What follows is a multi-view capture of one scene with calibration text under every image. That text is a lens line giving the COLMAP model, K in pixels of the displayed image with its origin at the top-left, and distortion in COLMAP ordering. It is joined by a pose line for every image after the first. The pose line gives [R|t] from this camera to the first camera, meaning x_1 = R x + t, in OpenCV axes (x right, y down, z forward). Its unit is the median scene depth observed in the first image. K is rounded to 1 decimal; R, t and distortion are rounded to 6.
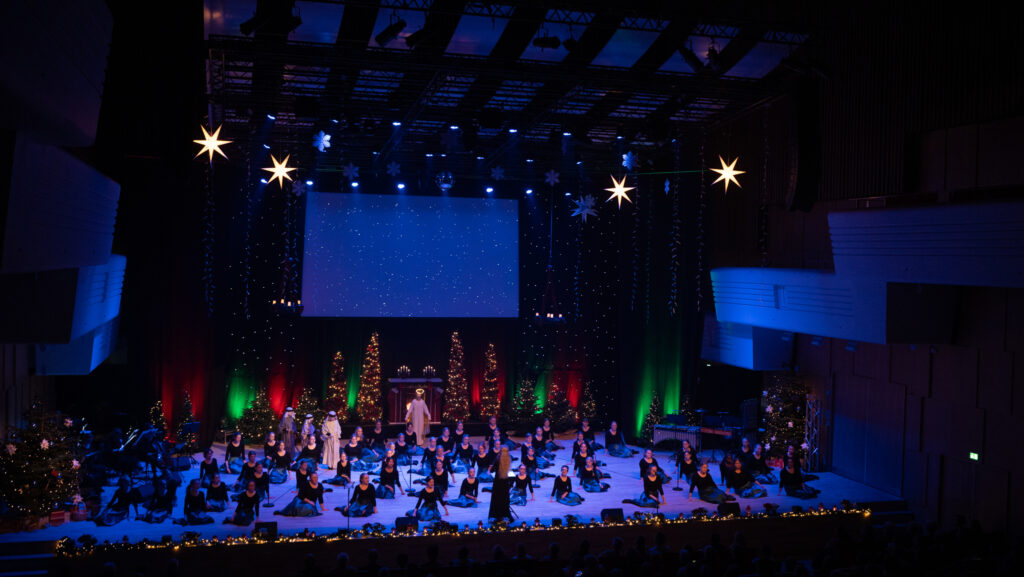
lens RADIAL K [[1081.5, 0, 509.3], [0, 1081.5, 294.5], [0, 0, 1]] dist [-0.011819, 0.000000]
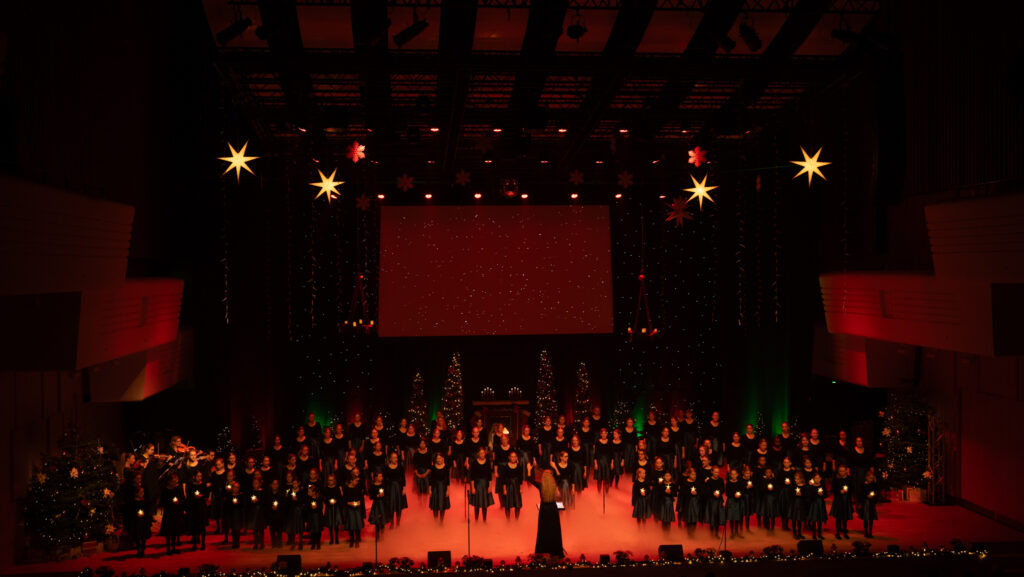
lens RADIAL K [[1138.9, 0, 514.9], [0, 1138.9, 298.0], [0, 0, 1]] dist [0.011070, 0.000000]
pose [[0.982272, -0.026582, -0.185569, 0.138241], [0.024731, 0.999619, -0.012287, 0.001673], [0.185825, 0.007480, 0.982554, 0.042826]]
